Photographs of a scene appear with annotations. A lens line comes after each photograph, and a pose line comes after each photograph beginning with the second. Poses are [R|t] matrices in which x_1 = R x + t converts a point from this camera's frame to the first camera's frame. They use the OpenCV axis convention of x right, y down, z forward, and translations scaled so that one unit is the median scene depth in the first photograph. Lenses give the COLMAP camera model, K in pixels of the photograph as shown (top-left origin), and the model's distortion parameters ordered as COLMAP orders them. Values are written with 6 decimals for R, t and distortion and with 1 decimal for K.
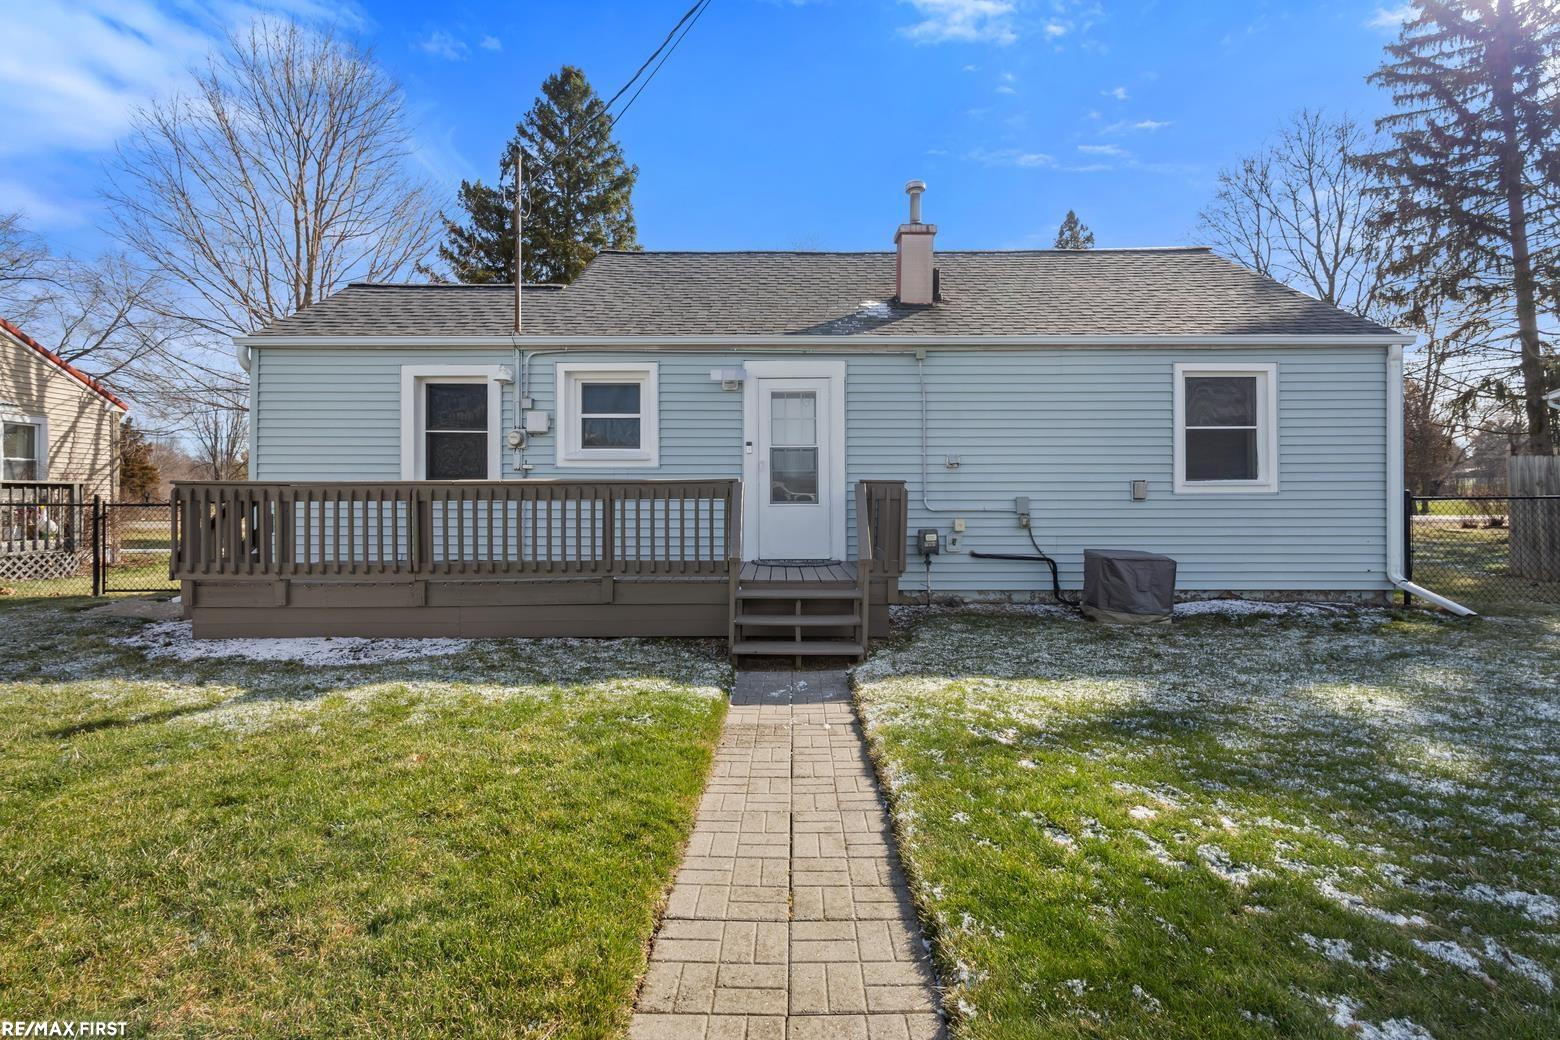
lens RADIAL K [[721.8, 0, 779.6], [0, 721.8, 513.1], [0, 0, 1]] dist [0.008329, -0.001073]
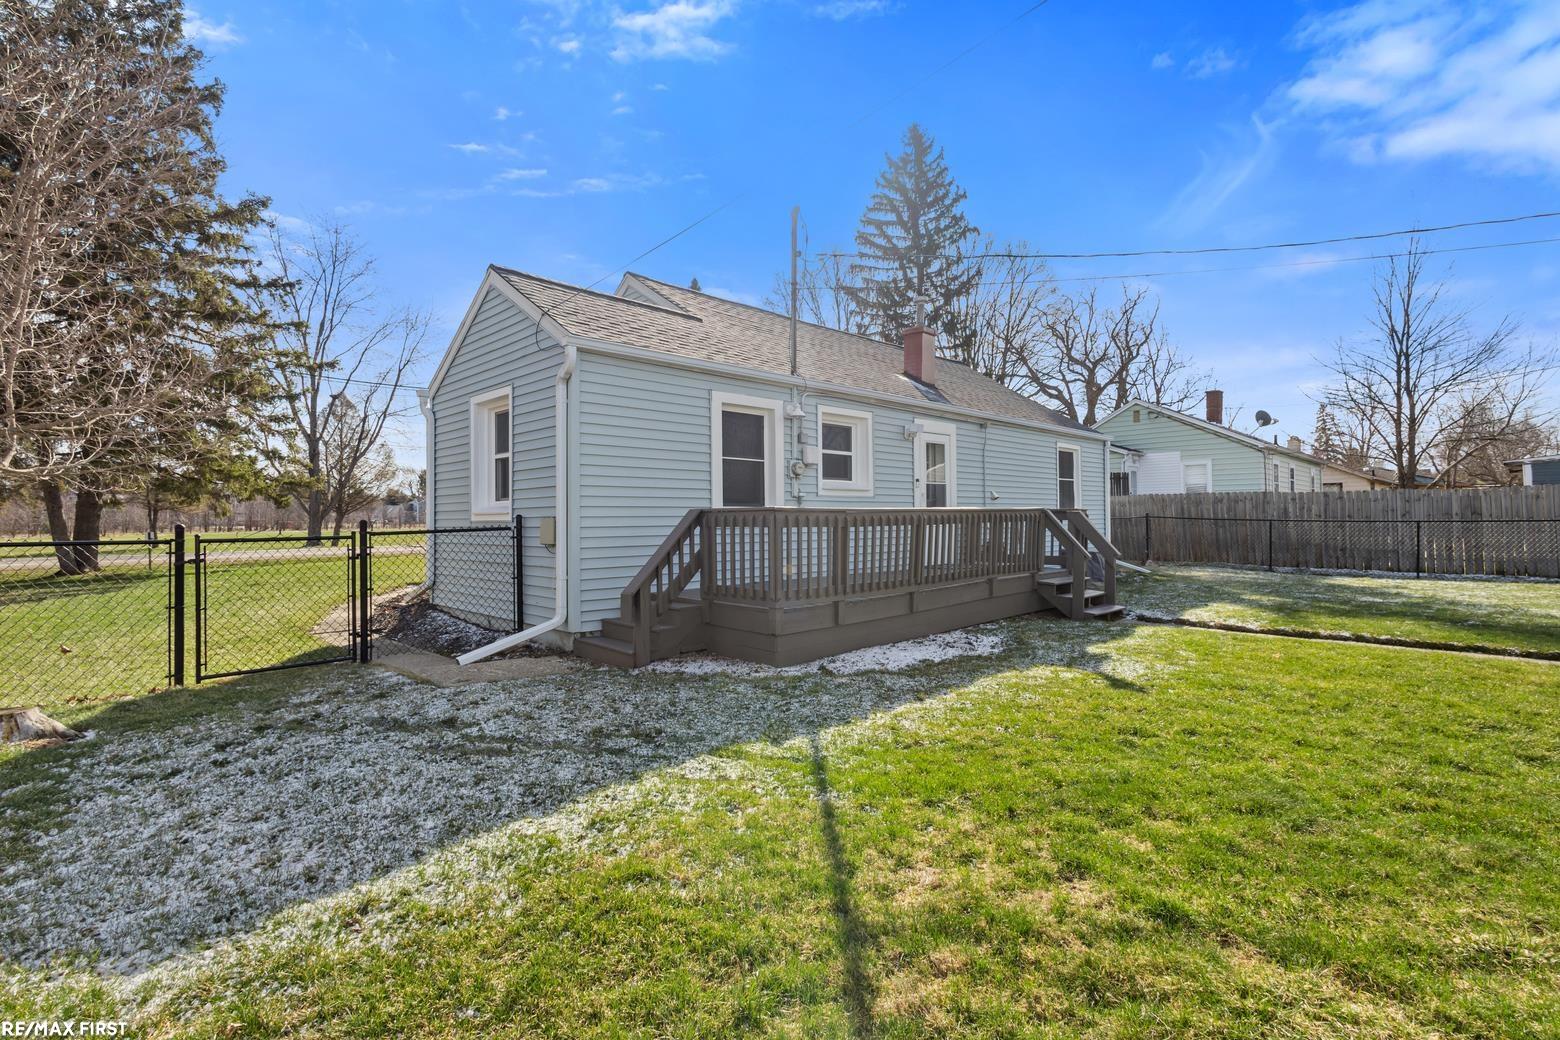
lens RADIAL K [[727.4, 0, 783.4], [0, 727.4, 500.6], [0, 0, 1]] dist [0.014817, -0.000550]
pose [[0.707012, 0.014195, 0.707059, -1.155680], [0.017904, 0.999119, -0.037962, -0.012395], [-0.706975, 0.039498, 0.706135, 0.226314]]
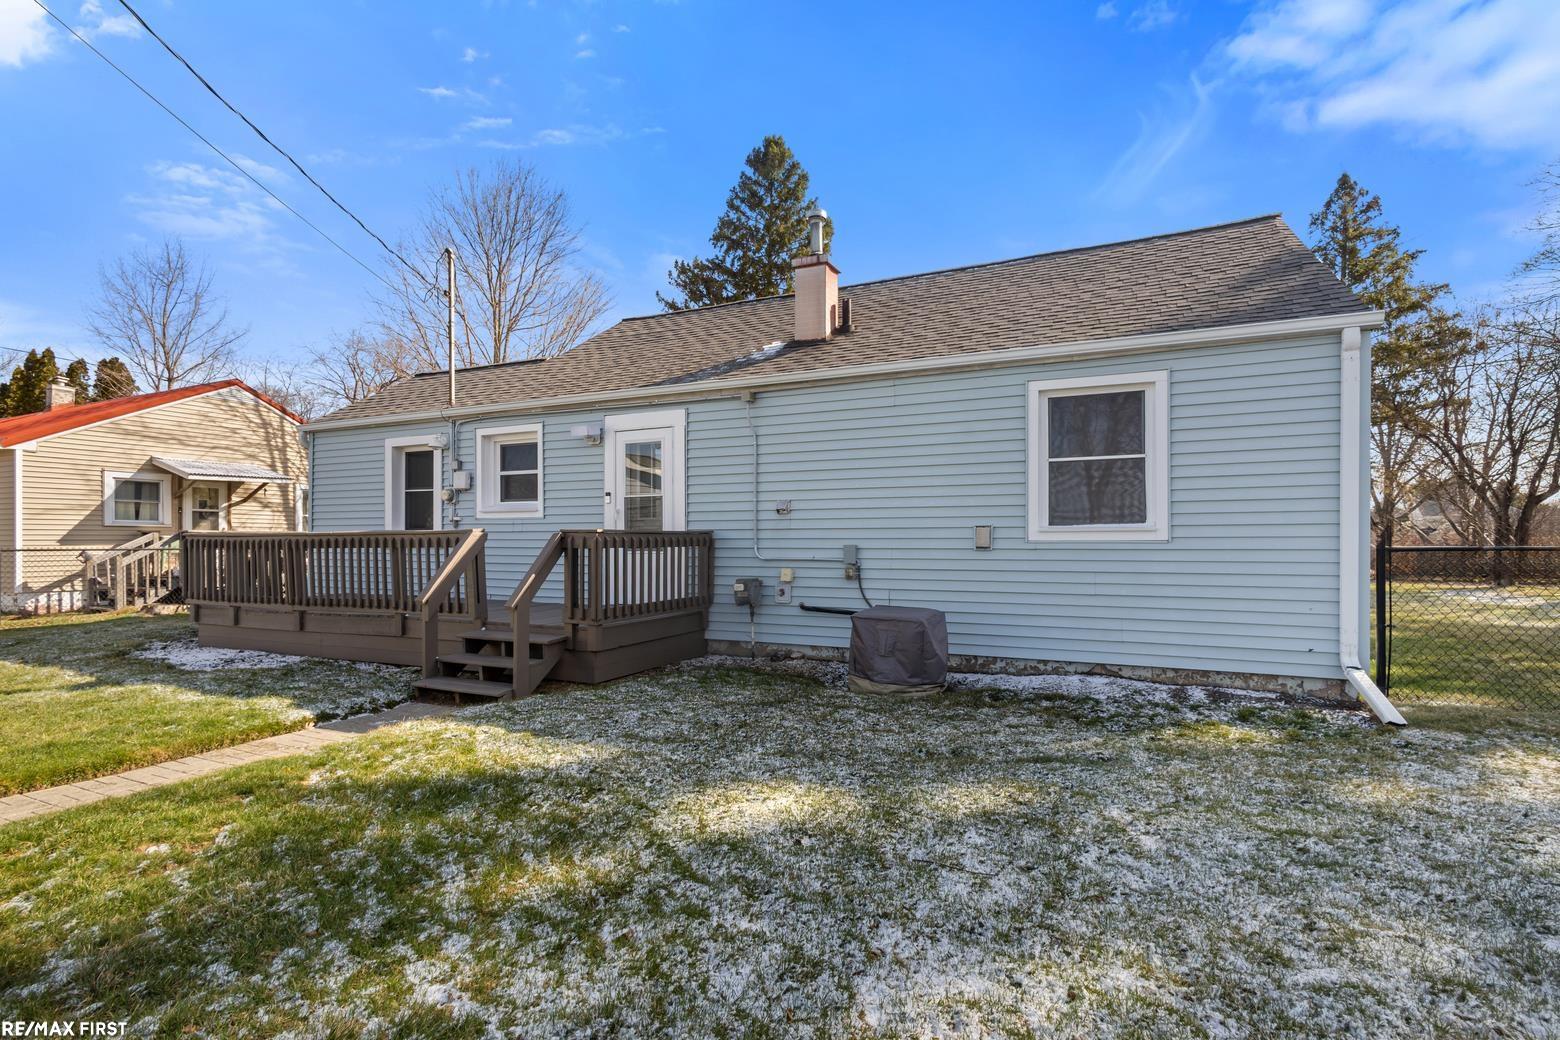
lens RADIAL K [[728.8, 0, 791.8], [0, 728.8, 550.5], [0, 0, 1]] dist [0.010216, -0.000245]
pose [[0.912416, 0.004911, -0.409234, 0.633735], [-0.008101, 0.999949, -0.006062, -0.009275], [0.409183, 0.008846, 0.912409, 0.136297]]
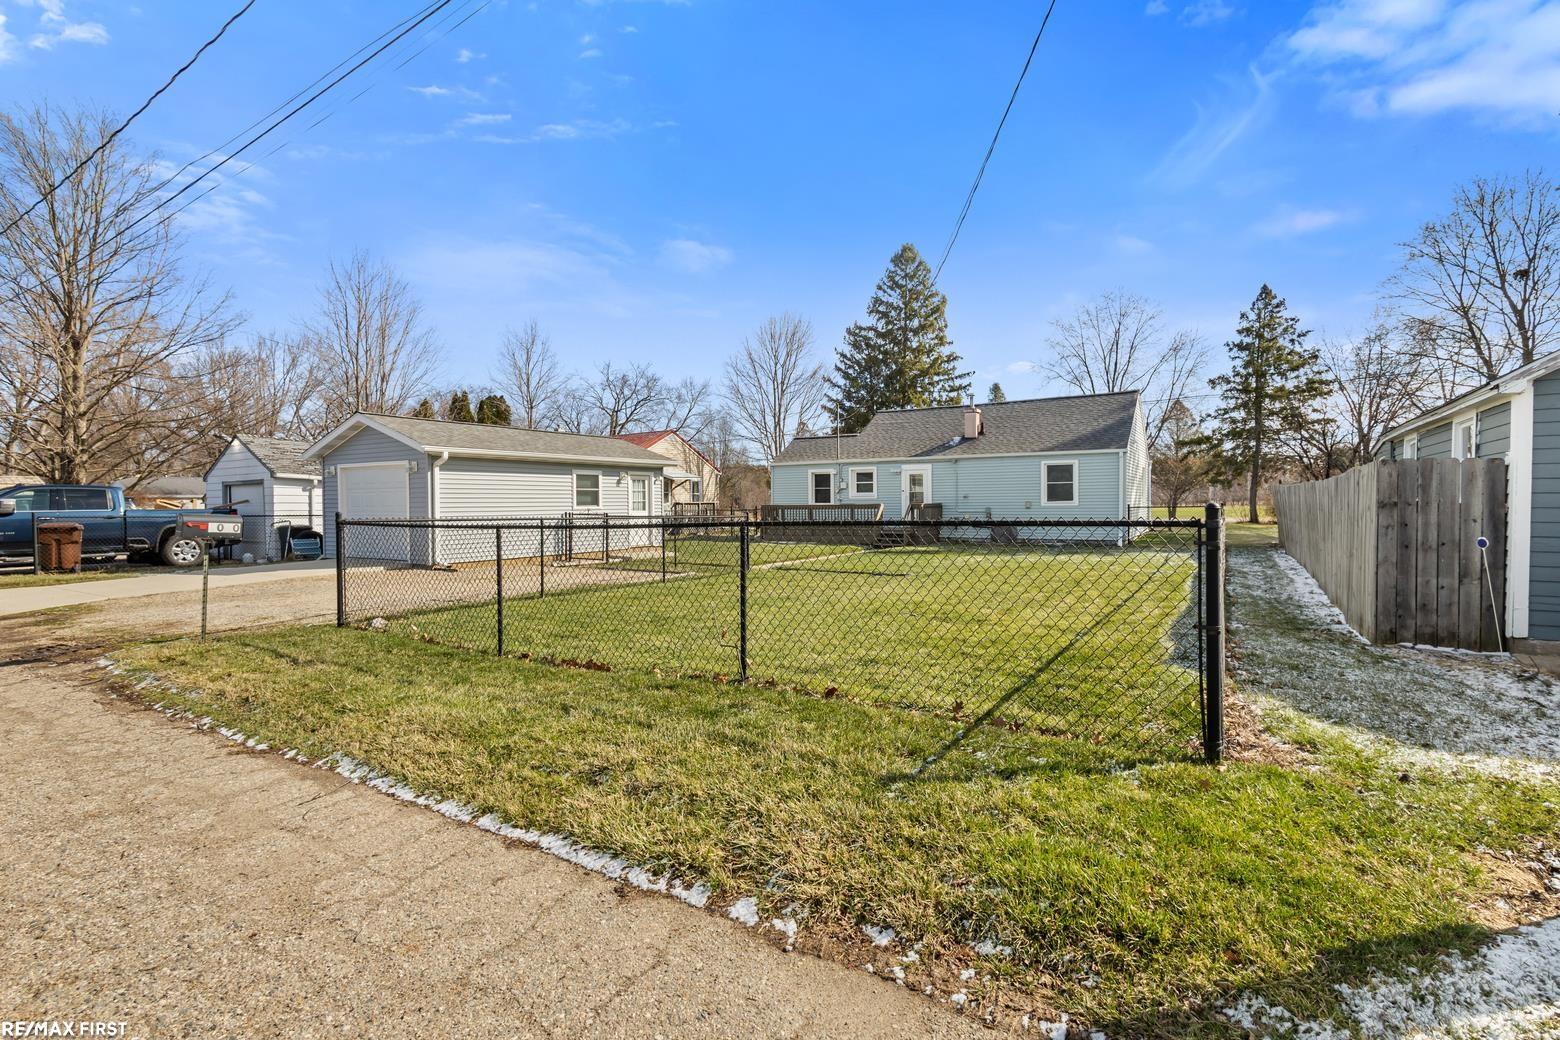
lens RADIAL K [[720.7, 0, 780.0], [0, 720.7, 520.0], [0, 0, 1]] dist [-0.000958, 0.026951]
pose [[0.855415, 0.006264, -0.517906, 1.139048], [-0.001949, 0.999959, 0.008876, 0.005781], [0.517940, -0.006584, 0.855392, -2.004957]]
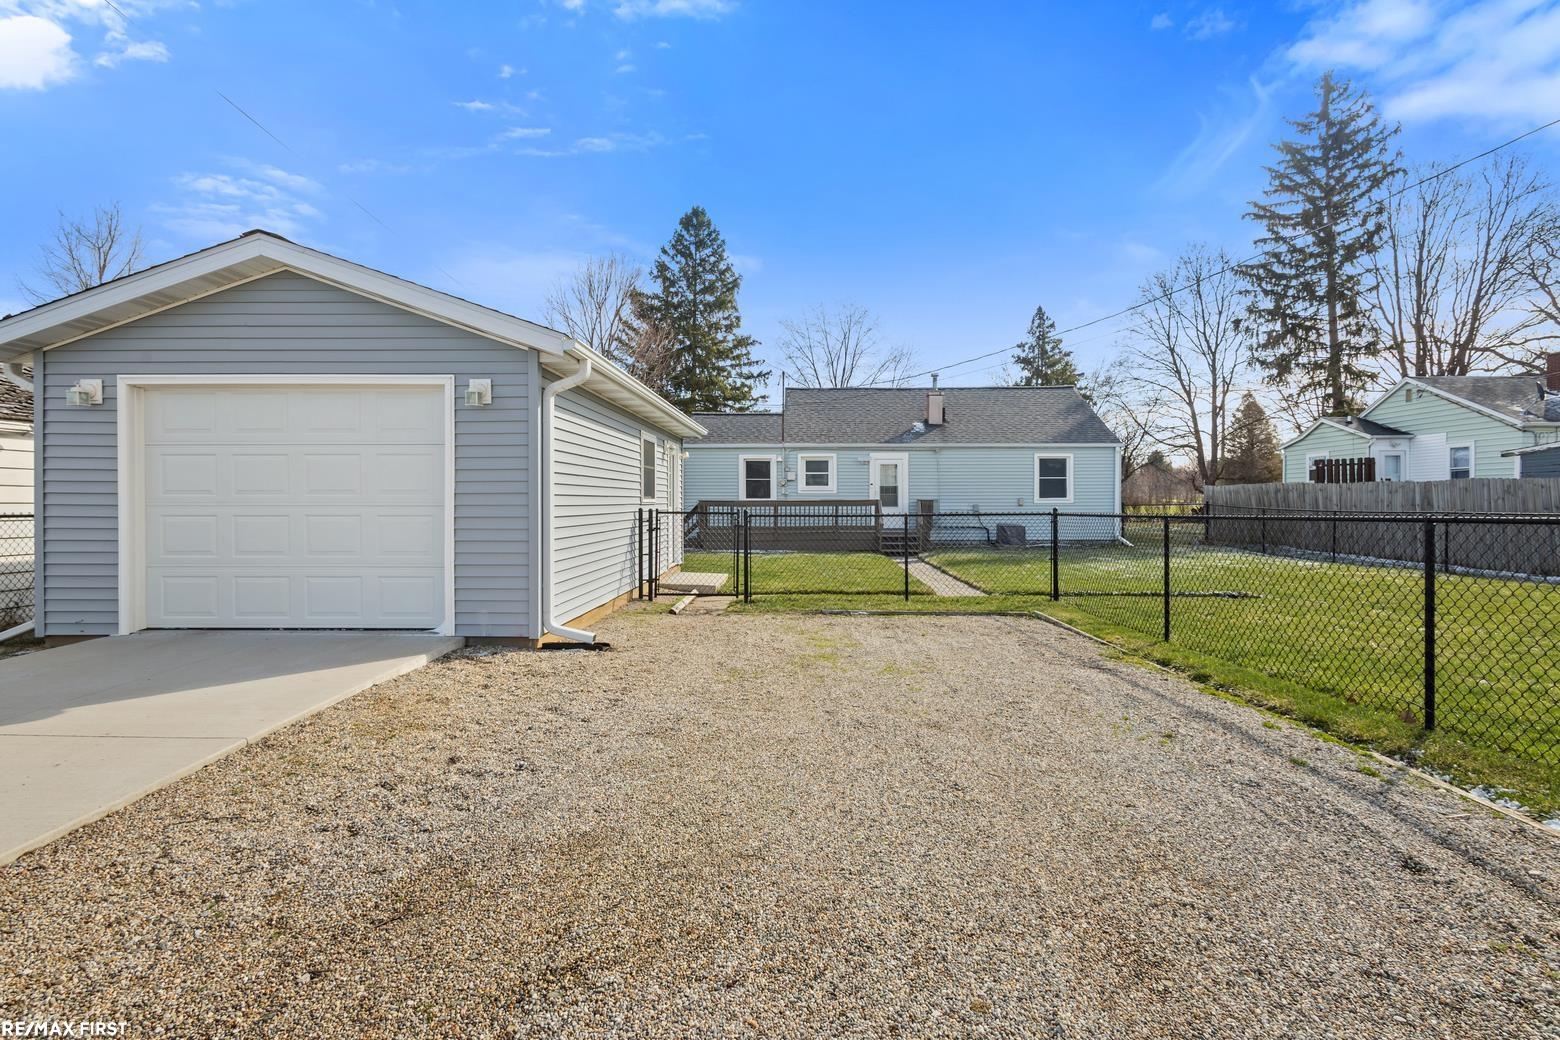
lens RADIAL K [[721.8, 0, 779.6], [0, 721.8, 513.1], [0, 0, 1]] dist [0.008329, -0.001073]
pose [[0.999788, 0.000688, -0.020592, -0.319929], [-0.000689, 1.000000, -0.000014, 0.008599], [0.020592, 0.000028, 0.999788, -1.619170]]
